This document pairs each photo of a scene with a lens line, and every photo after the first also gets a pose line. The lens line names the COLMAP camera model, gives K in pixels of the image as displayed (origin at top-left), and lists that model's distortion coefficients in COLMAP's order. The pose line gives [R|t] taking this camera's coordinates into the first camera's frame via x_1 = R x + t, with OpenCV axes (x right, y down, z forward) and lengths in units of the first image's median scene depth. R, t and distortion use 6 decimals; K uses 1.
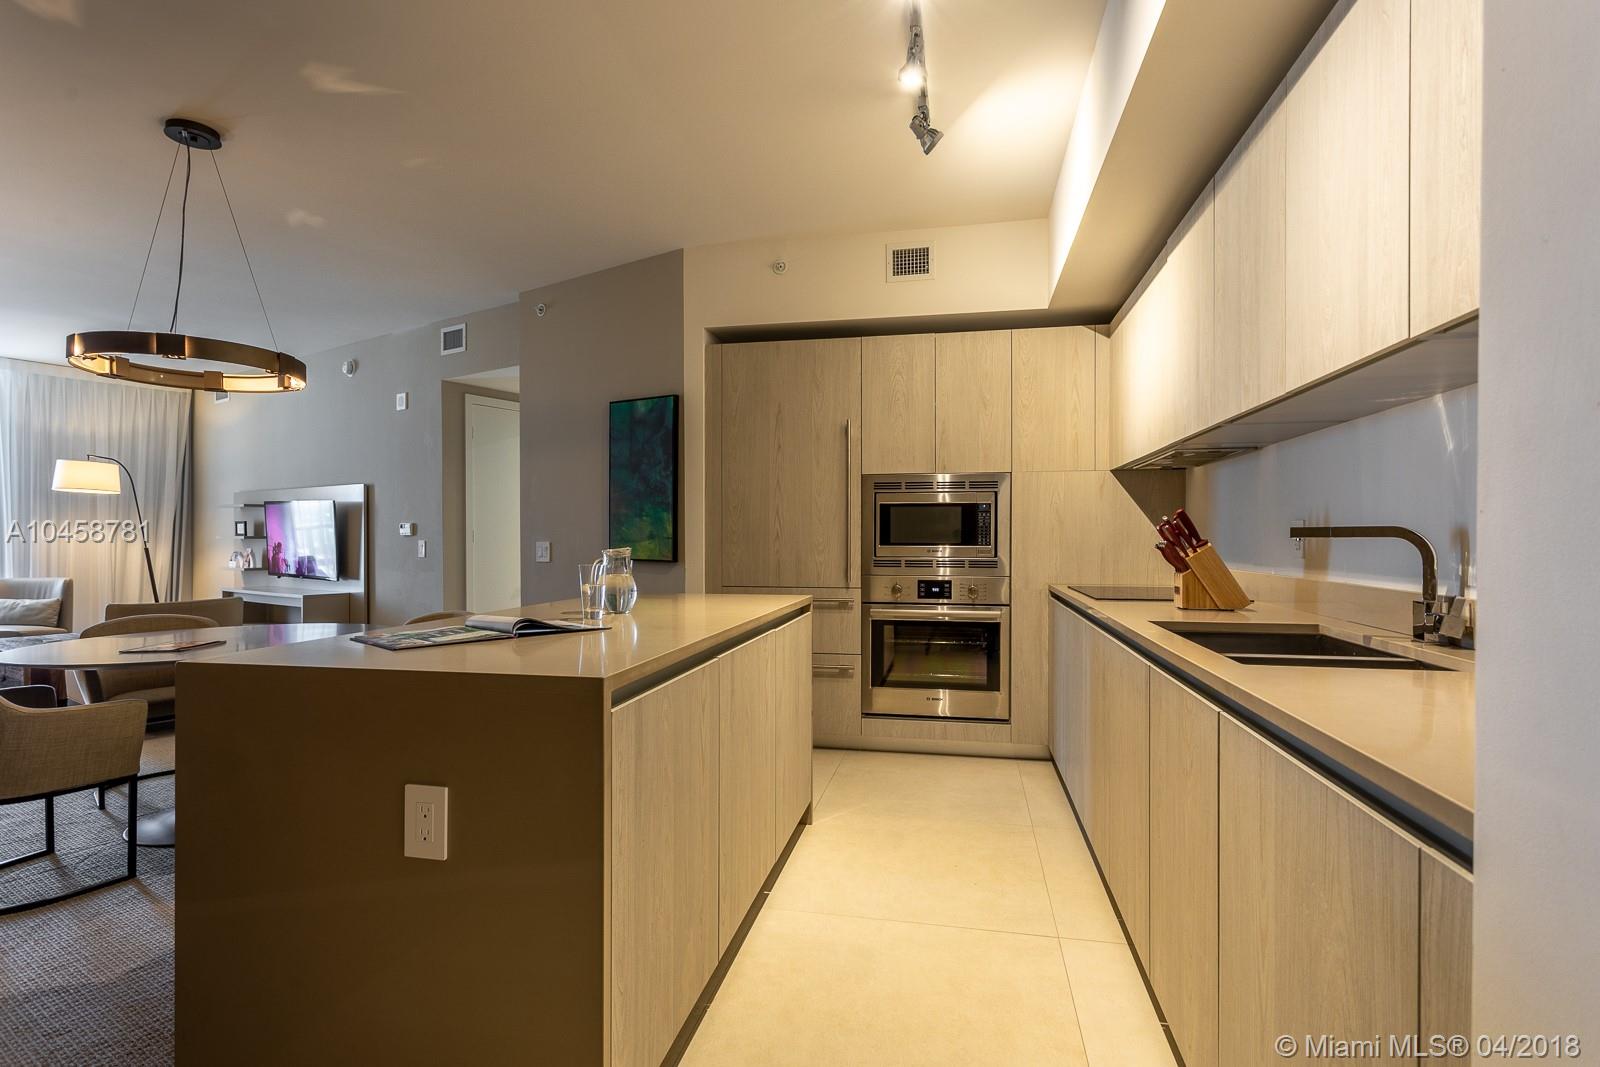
lens RADIAL K [[754.3, 0, 798.3], [0, 754.3, 540.2], [0, 0, 1]] dist [0.011867, -0.001333]
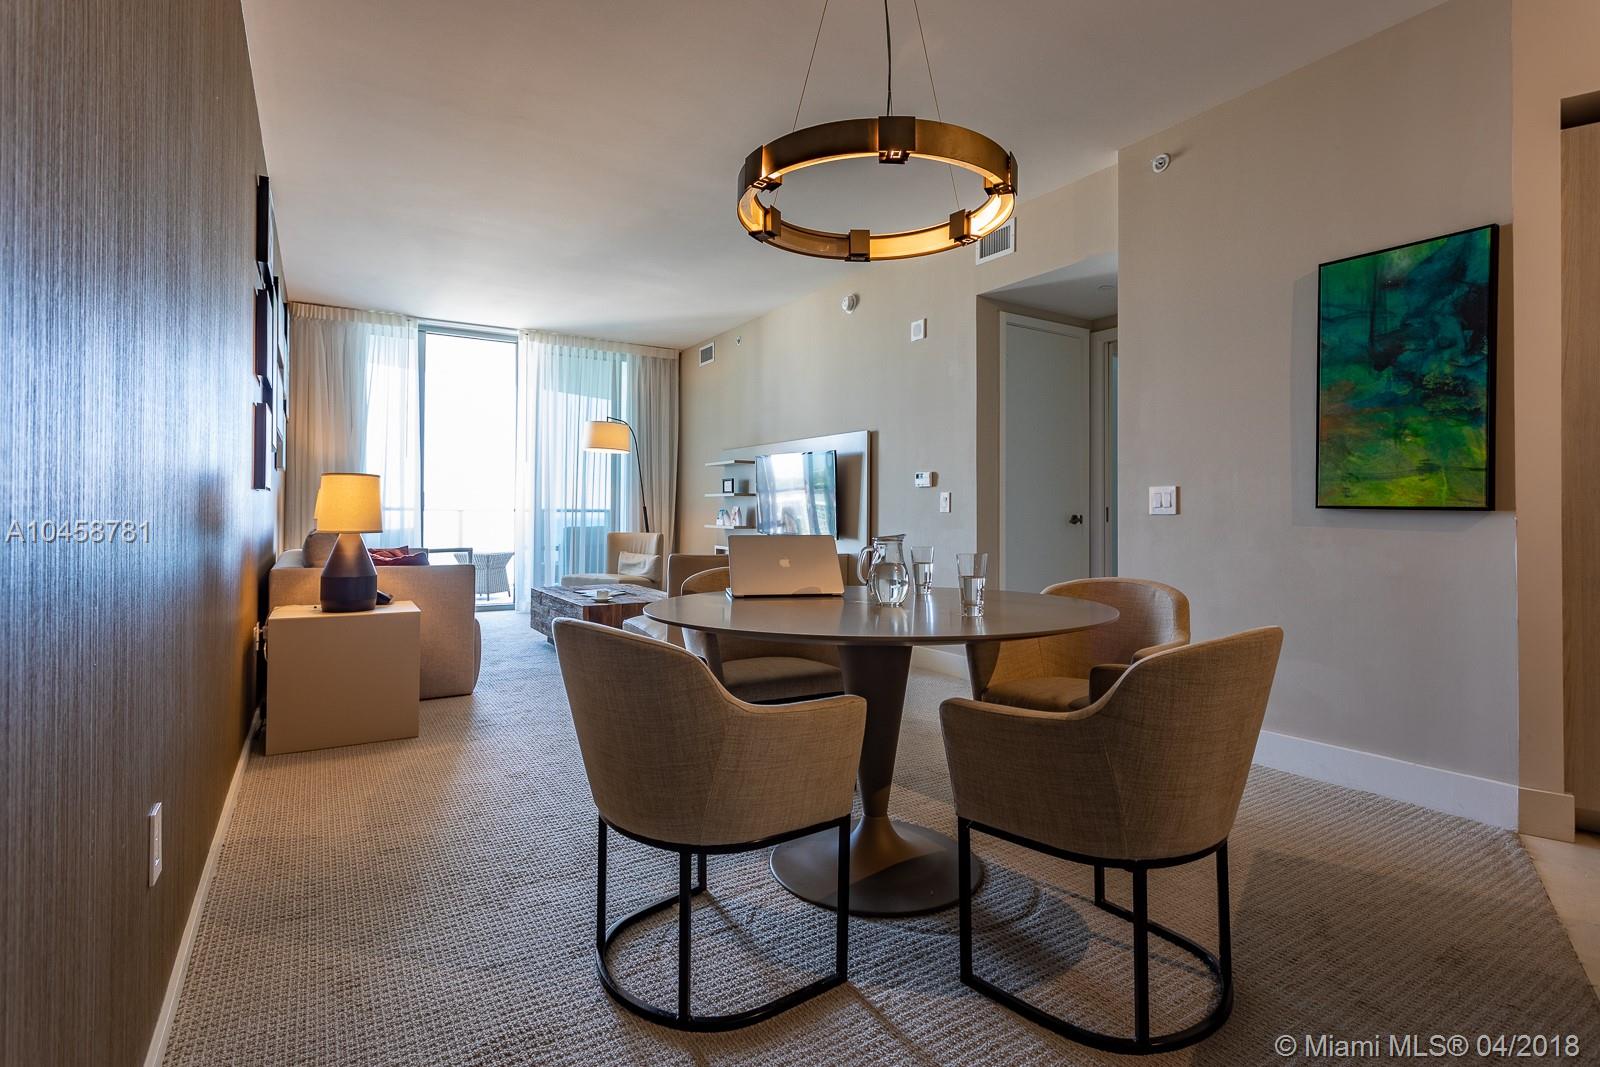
lens RADIAL K [[754.3, 0, 839.0], [0, 754.3, 503.0], [0, 0, 1]] dist [0.011867, -0.001333]
pose [[0.924946, 0.003547, -0.380082, -0.384853], [-0.010635, 0.999806, -0.016550, 0.036469], [0.379950, 0.019350, 0.924805, 0.248248]]
